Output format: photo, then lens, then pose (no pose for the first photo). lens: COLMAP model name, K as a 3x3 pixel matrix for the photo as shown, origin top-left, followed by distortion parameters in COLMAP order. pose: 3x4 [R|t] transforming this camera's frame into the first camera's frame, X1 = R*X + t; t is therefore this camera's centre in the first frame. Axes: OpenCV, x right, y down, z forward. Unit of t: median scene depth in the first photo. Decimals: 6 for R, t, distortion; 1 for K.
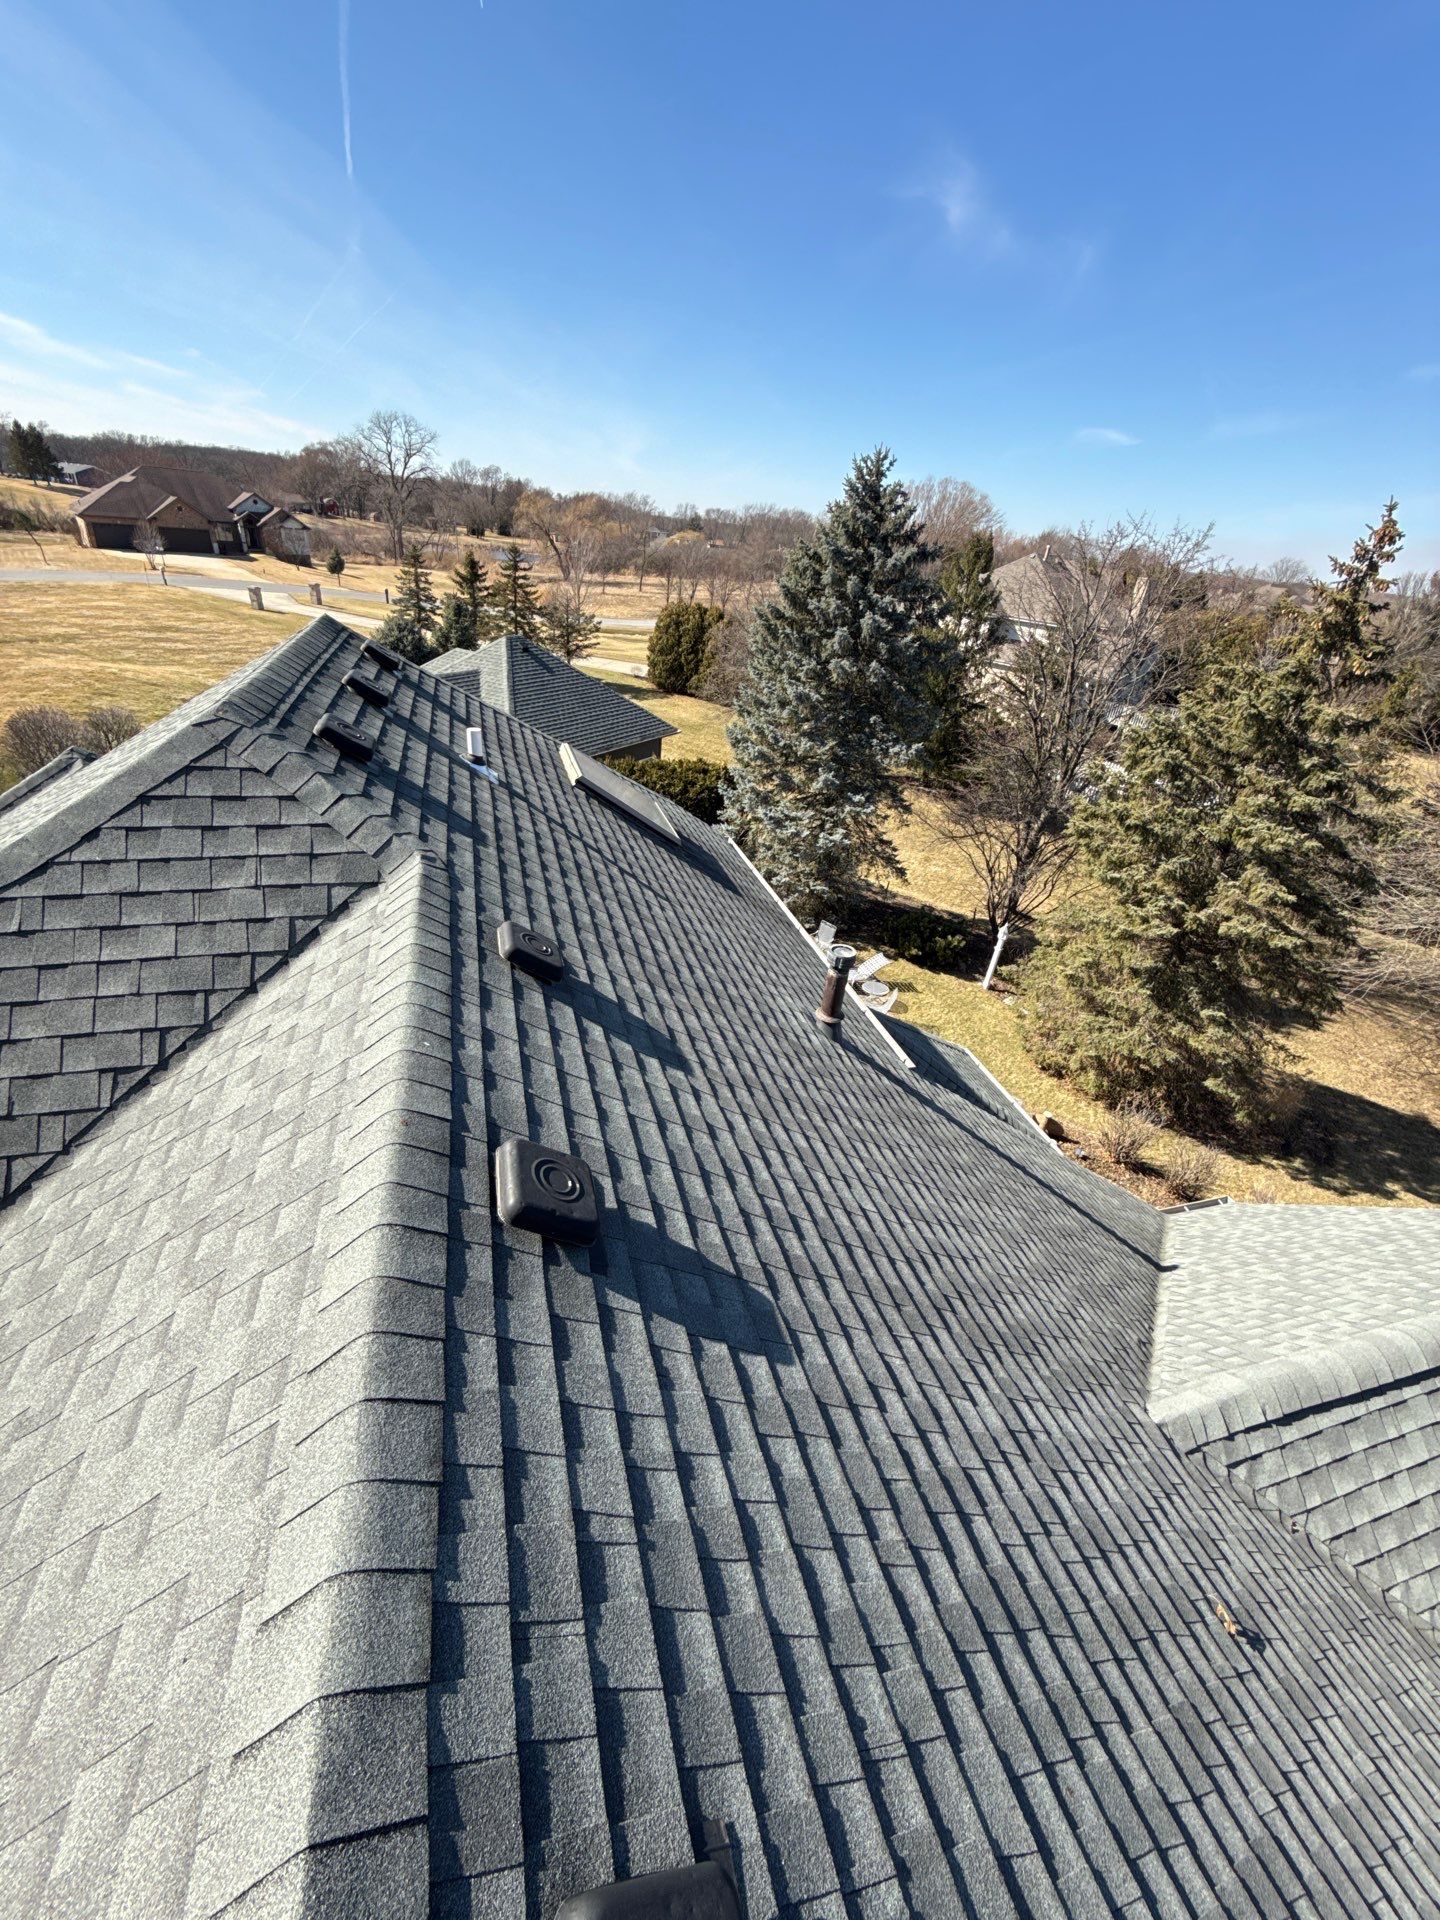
lens RADIAL K [[760.3, 0, 722.4], [0, 760.3, 961.5], [0, 0, 1]] dist [-0.000086, -0.000173]
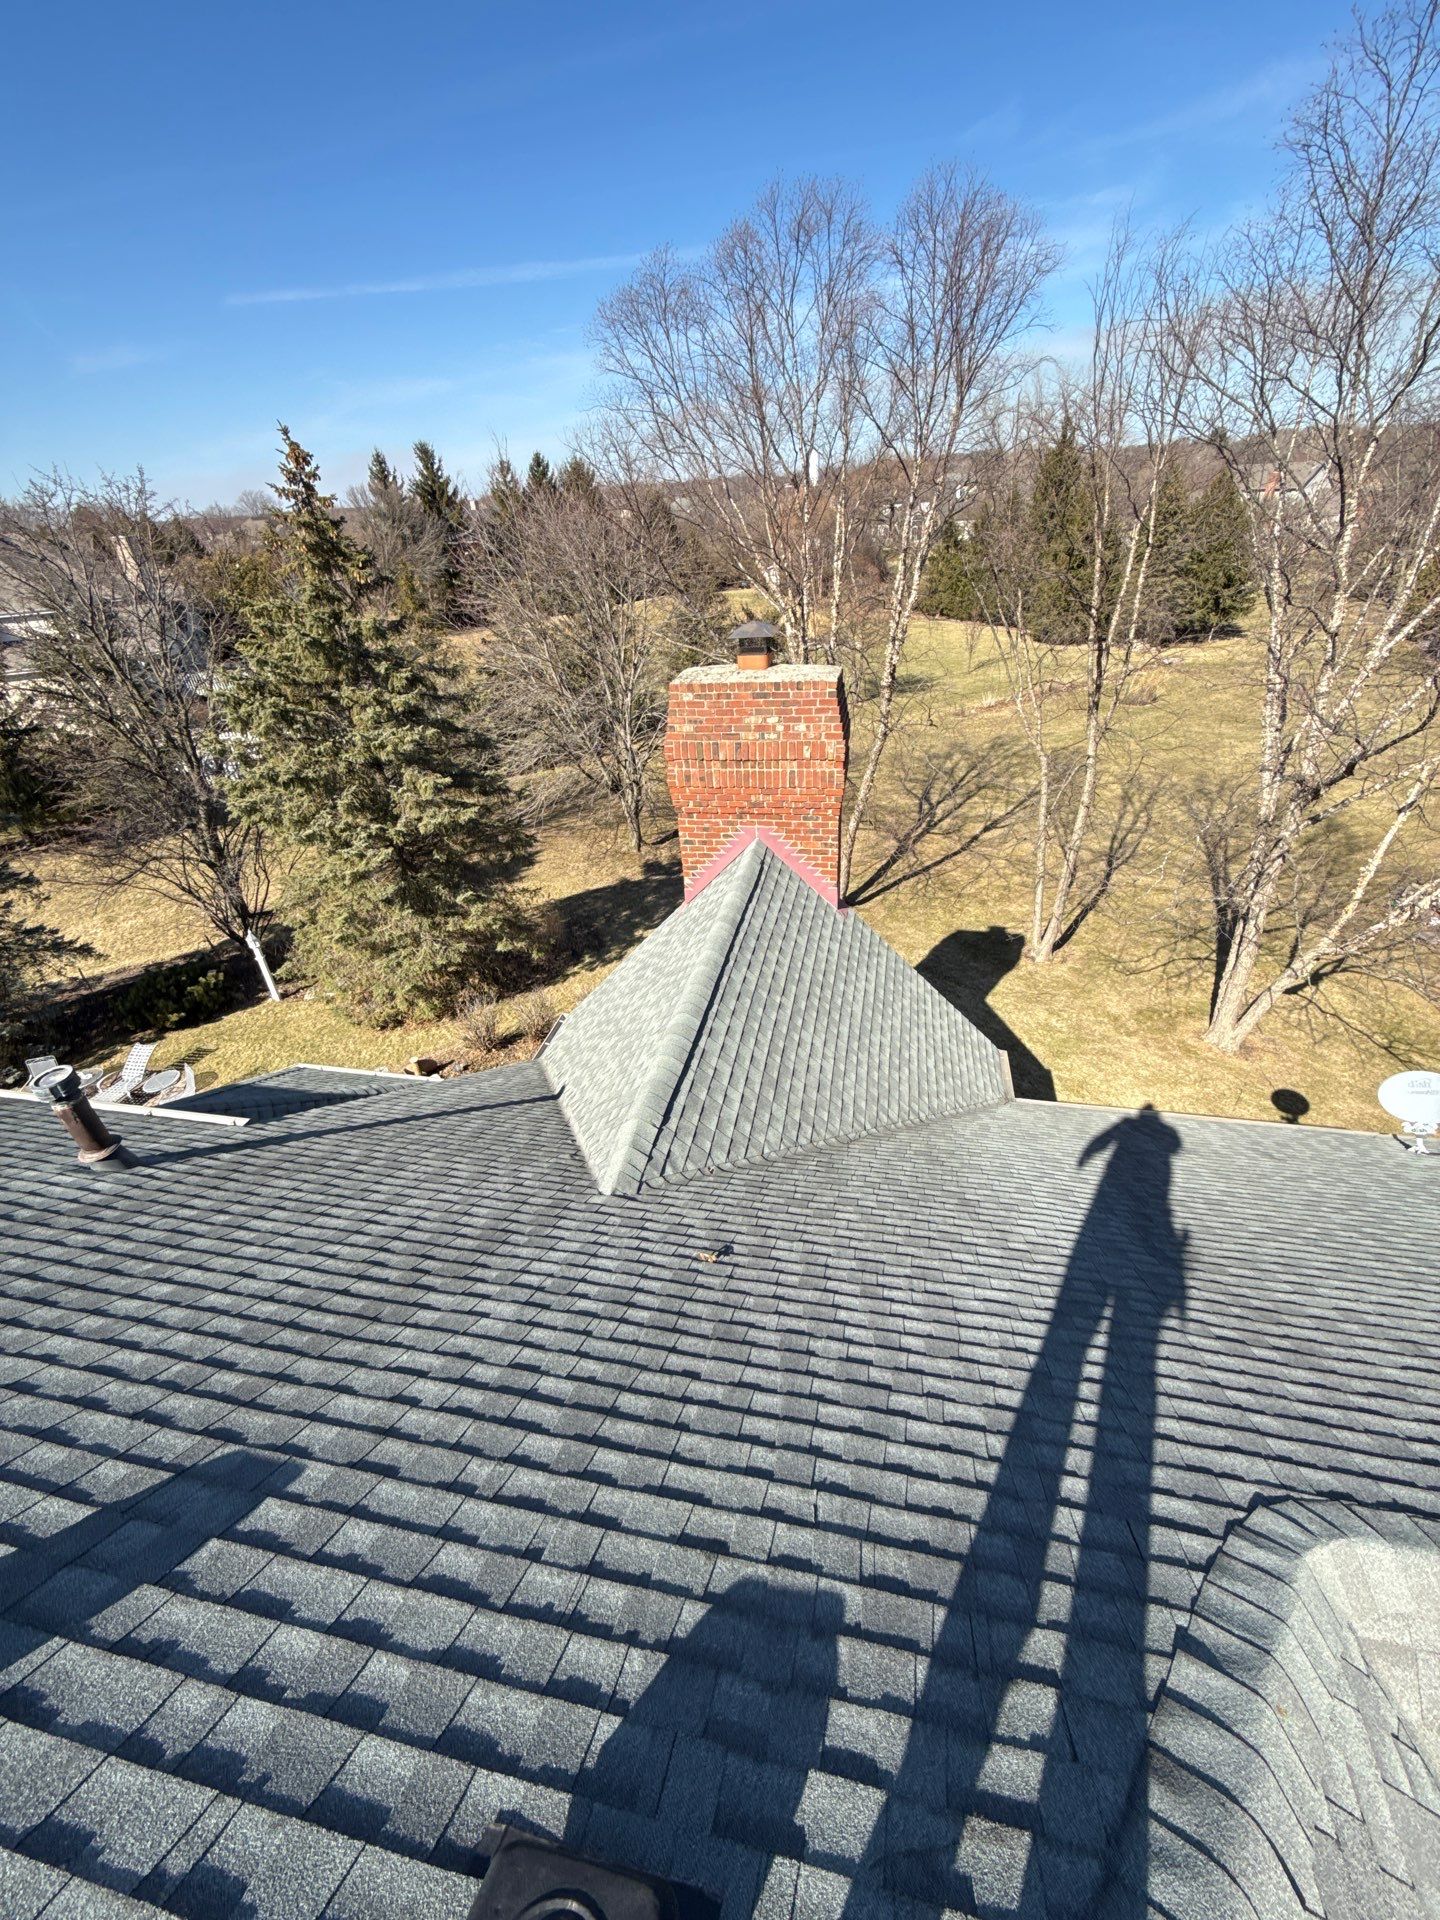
lens RADIAL K [[760.3, 0, 722.4], [0, 760.3, 961.5], [0, 0, 1]] dist [-0.000086, -0.000173]
pose [[0.472935, -0.568807, 0.672897, 0.011436], [0.528654, 0.794151, 0.299748, 0.009127], [-0.704881, 0.213969, 0.676284, -0.012841]]
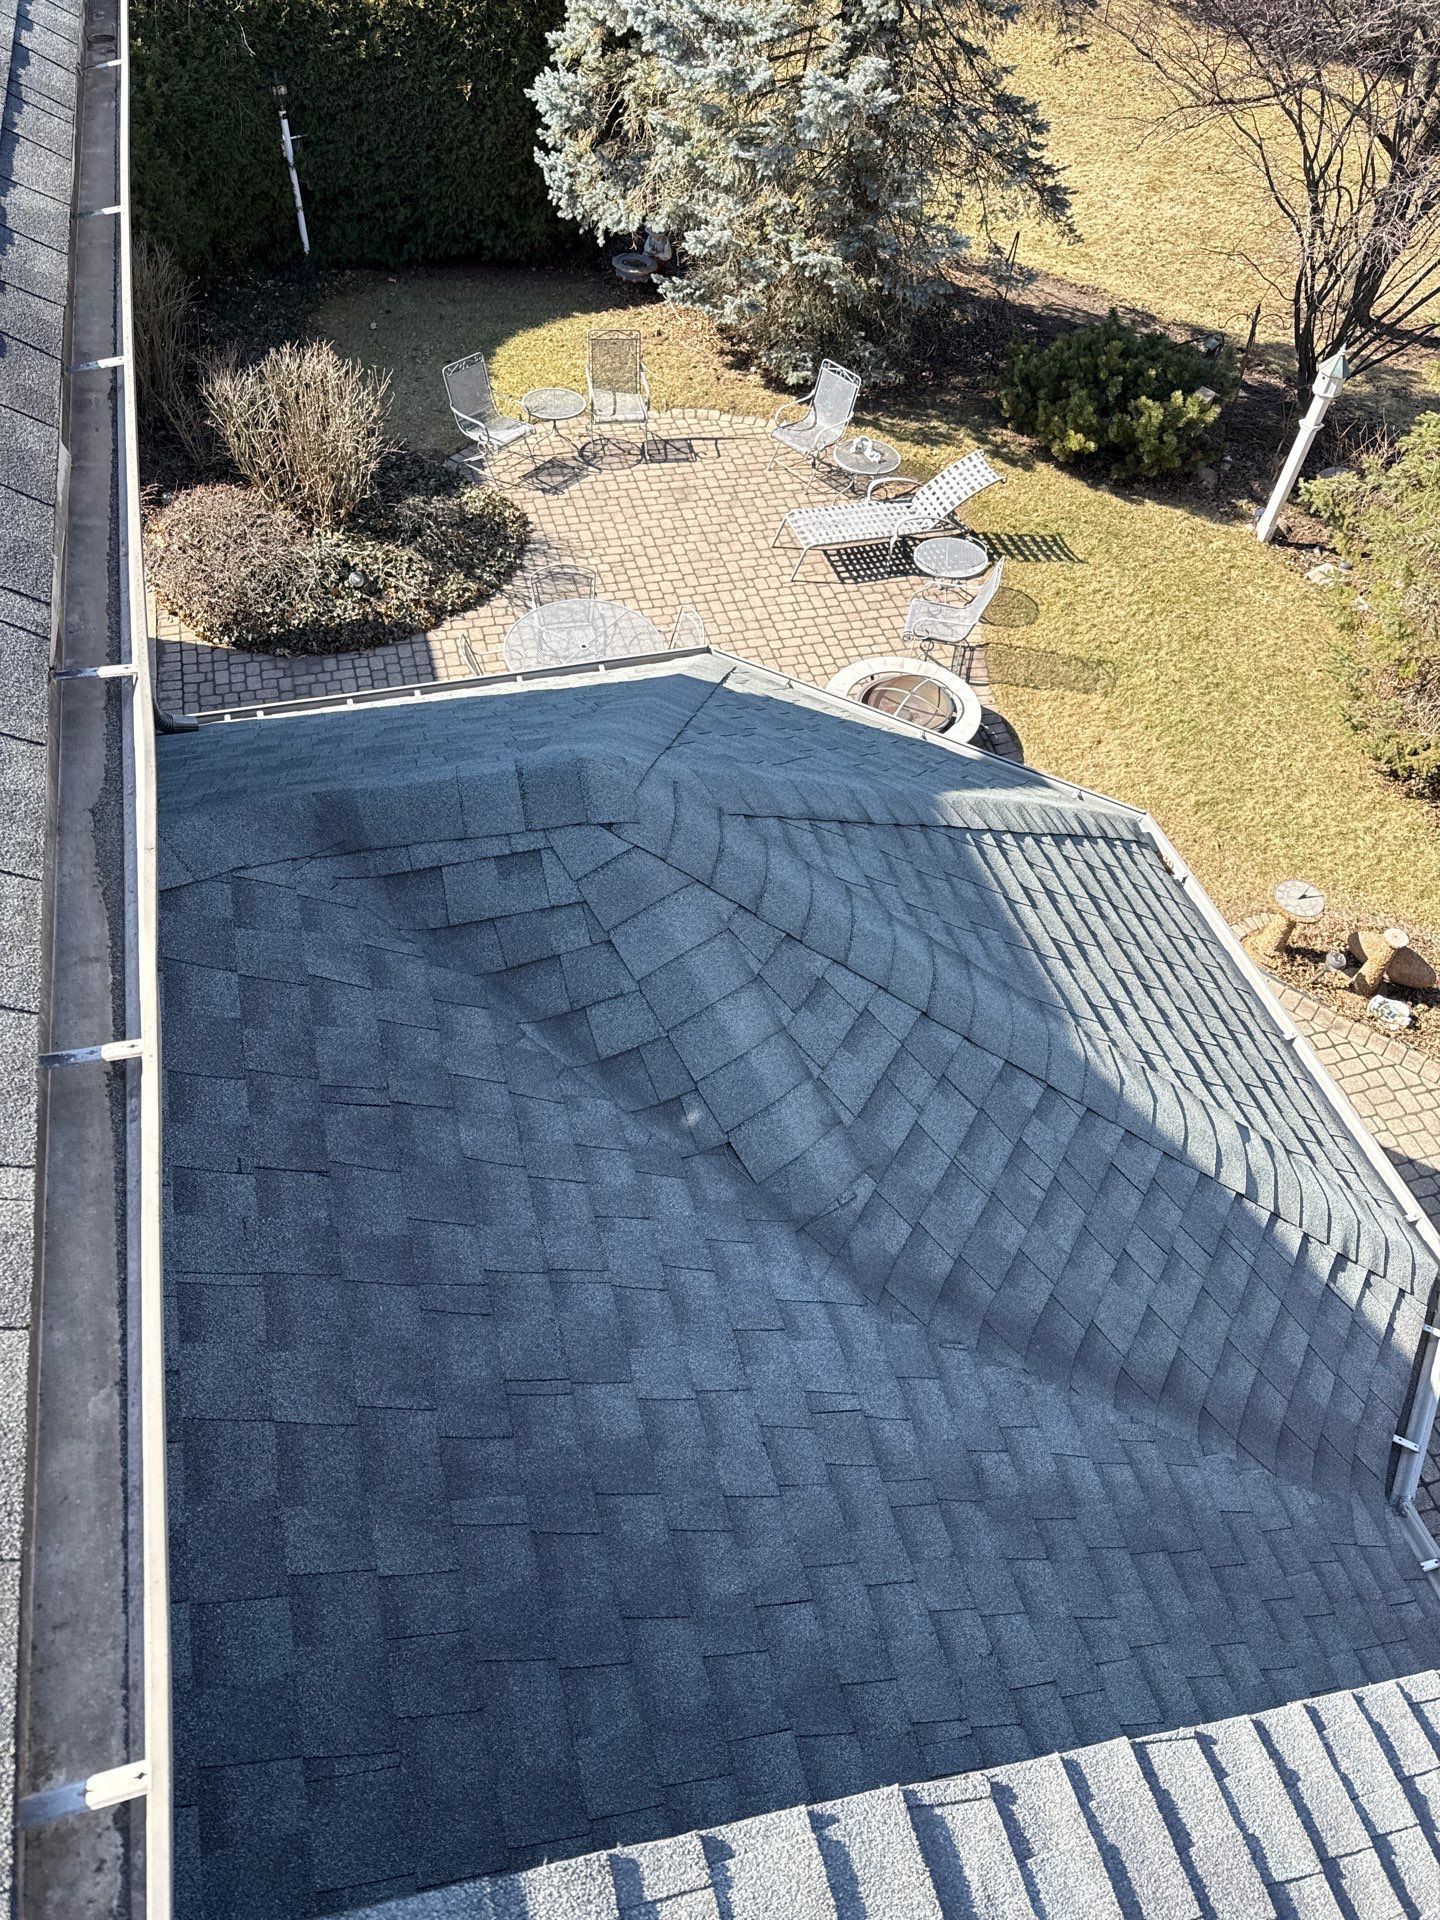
lens RADIAL K [[1364.6, 0, 720.0], [0, 1364.6, 960.0], [0, 0, 1]] dist [0.009009, -0.002936]
pose [[0.998855, -0.015974, -0.045088, 0.151988], [0.030312, 0.940551, 0.338297, -0.008748], [0.037004, -0.339276, 0.939959, 0.410303]]
